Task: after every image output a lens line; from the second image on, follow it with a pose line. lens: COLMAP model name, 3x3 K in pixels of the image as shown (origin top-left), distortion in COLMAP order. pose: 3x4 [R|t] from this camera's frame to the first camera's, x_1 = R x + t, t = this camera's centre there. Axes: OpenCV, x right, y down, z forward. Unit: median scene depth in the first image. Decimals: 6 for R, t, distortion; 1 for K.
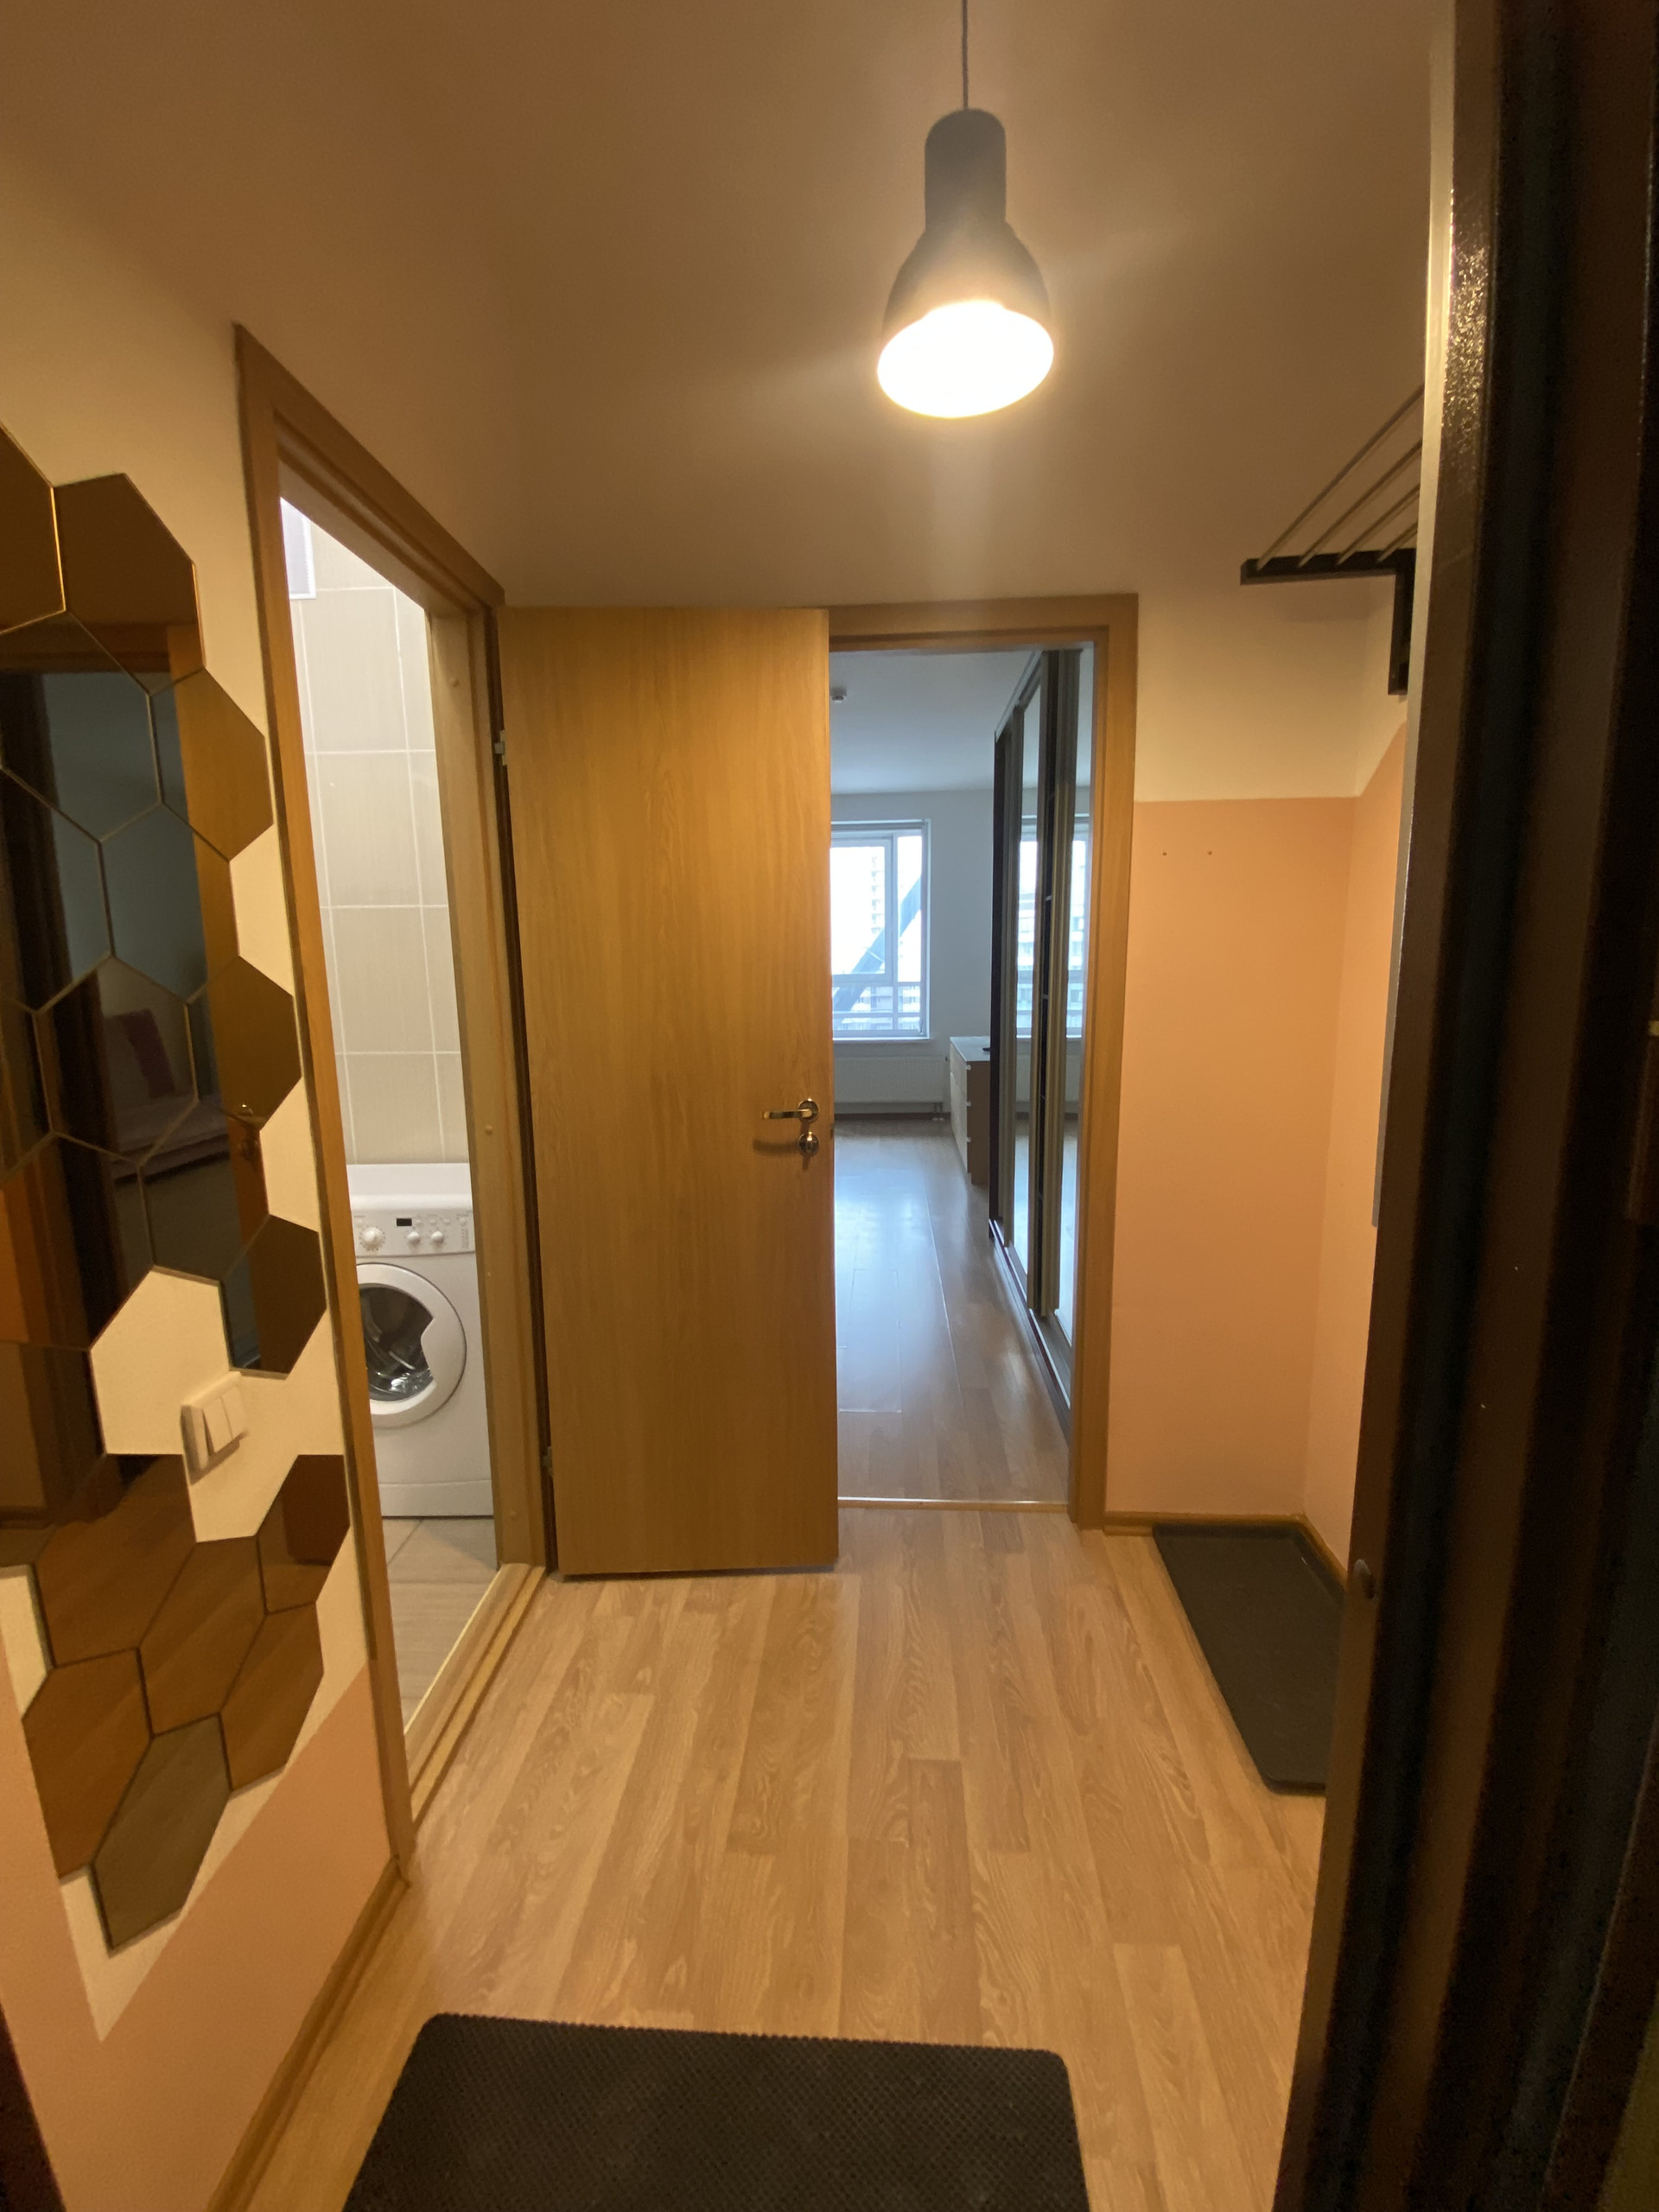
lens RADIAL K [[896.5, 0, 831.6], [0, 896.5, 1096.7], [0, 0, 1]] dist [-0.020640, -0.001619]
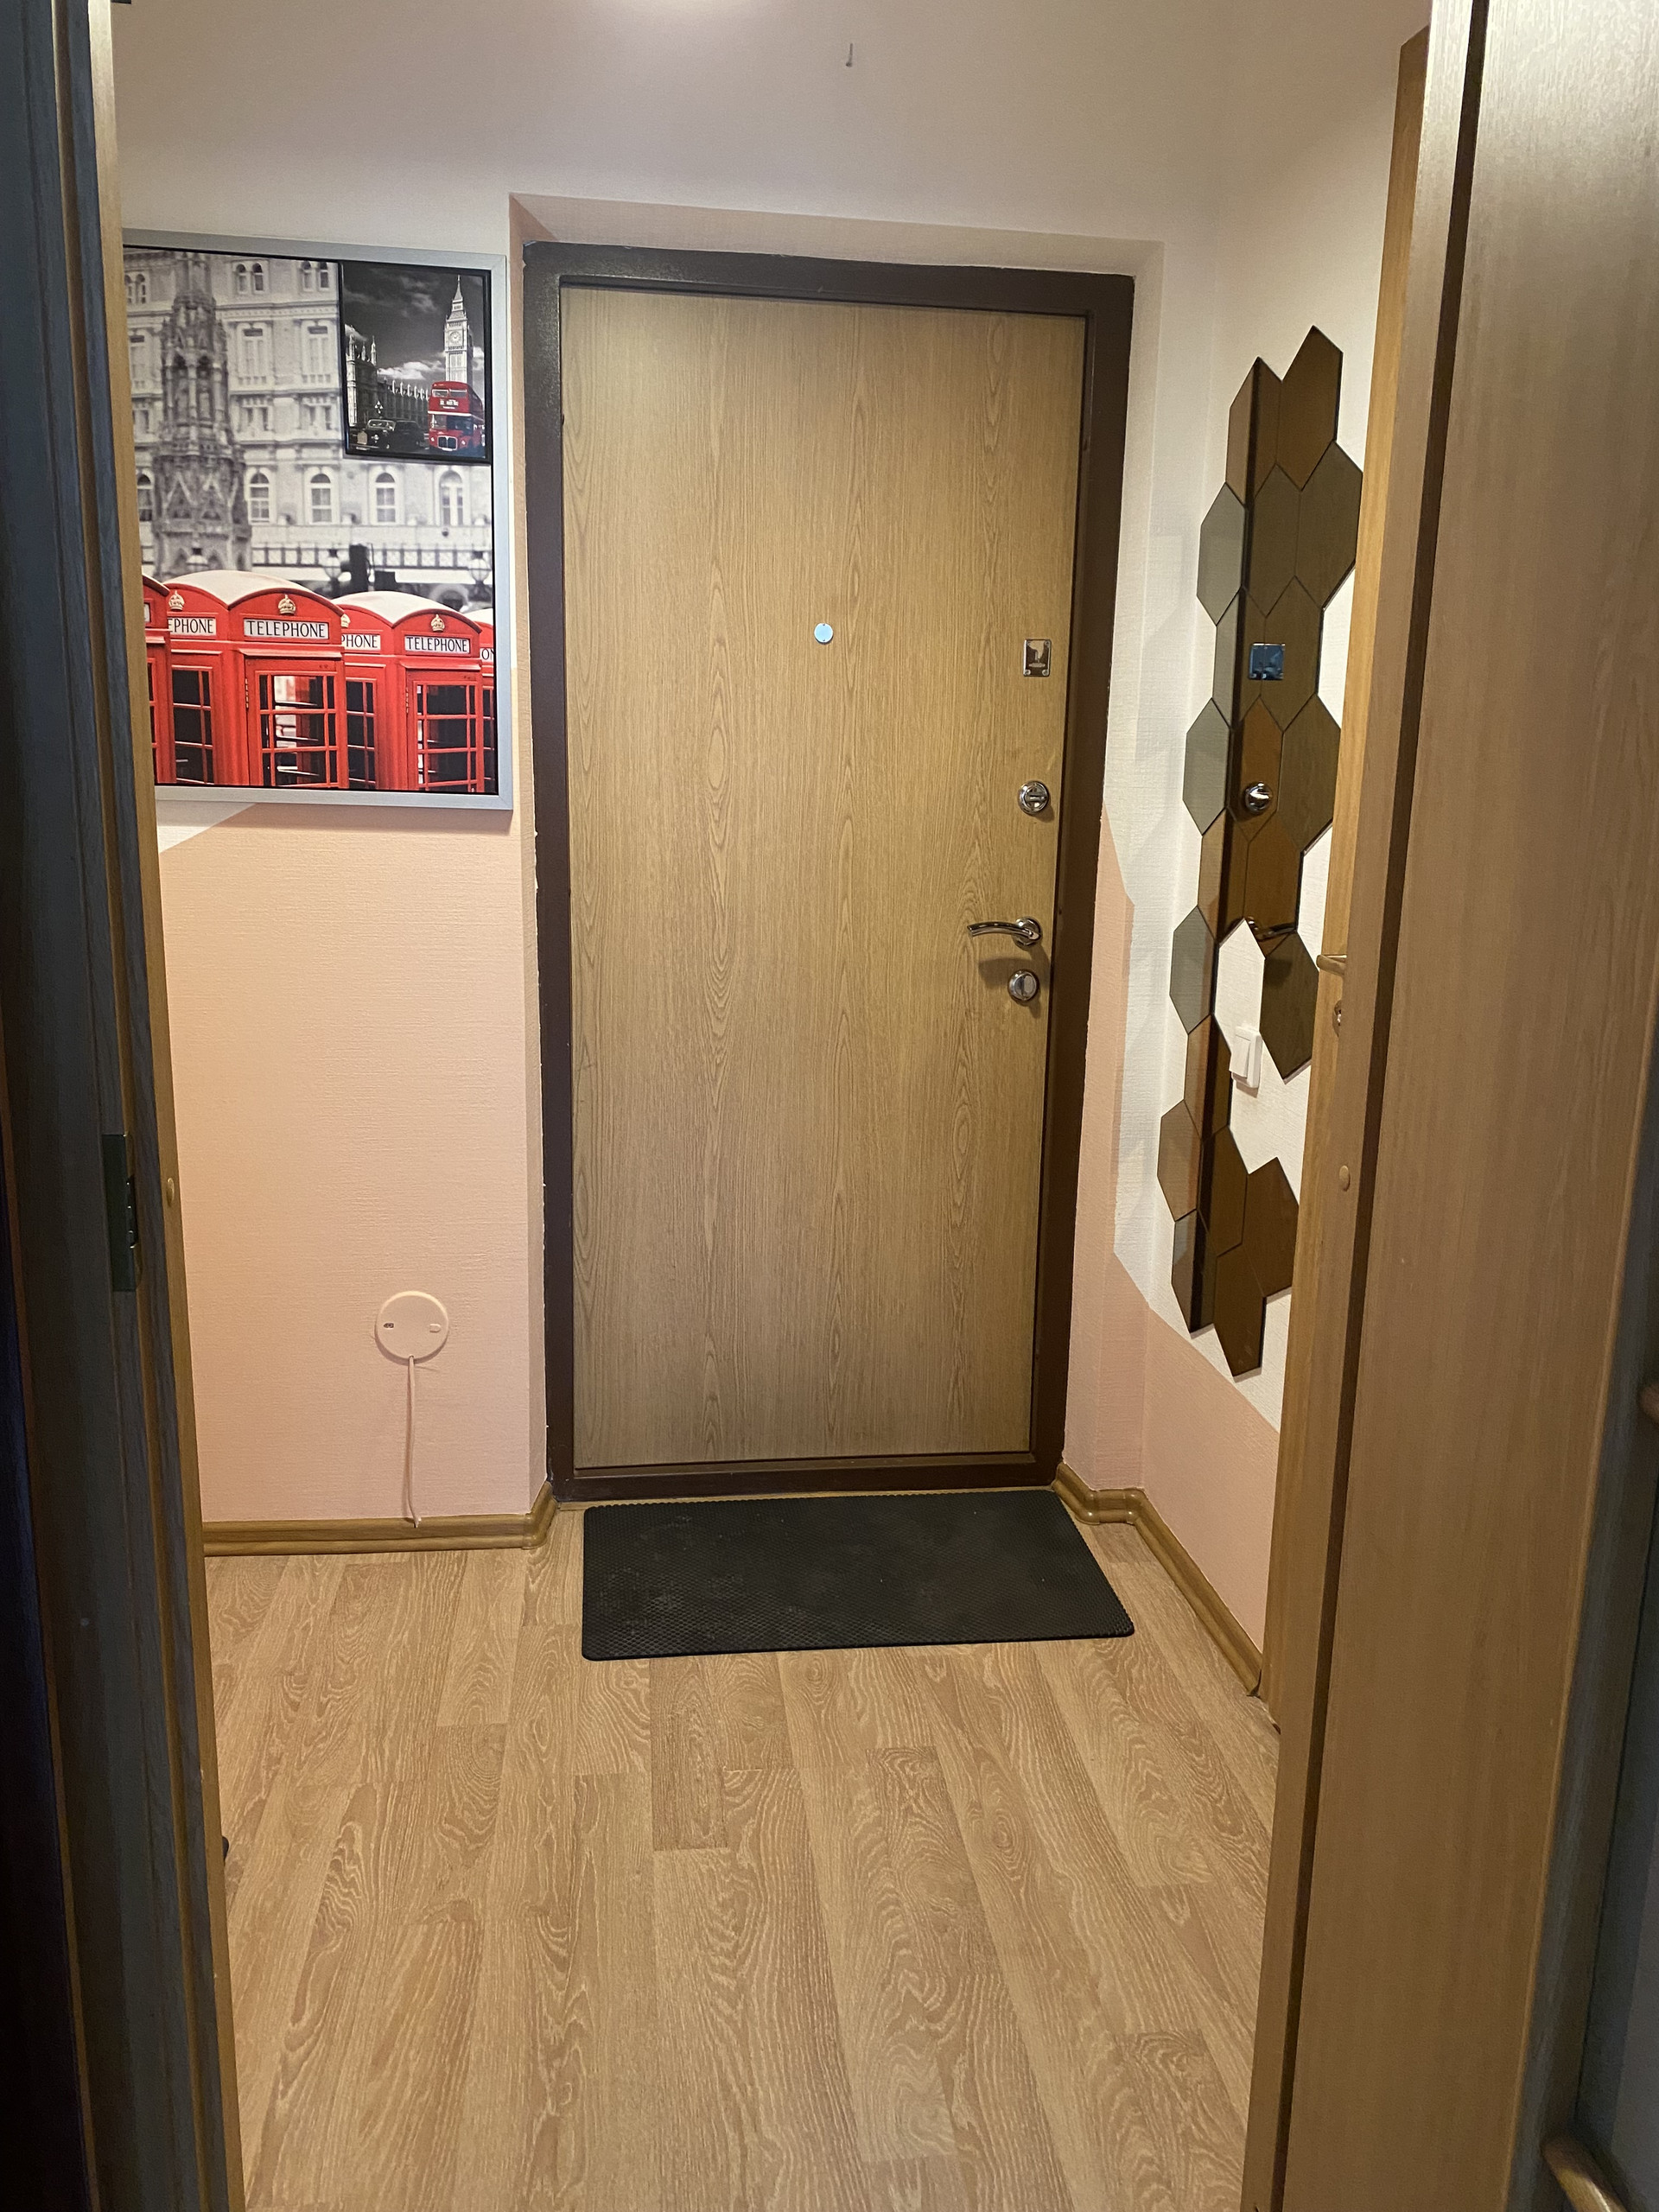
lens RADIAL K [[1685.8, 0, 838.0], [0, 1685.8, 1092.5], [0, 0, 1]] dist [0.048819, -0.037561]
pose [[-0.981849, 0.034419, -0.186513, 0.235045], [-0.035312, 0.933026, 0.358072, -0.296986], [0.186346, 0.358159, -0.914875, 2.065201]]
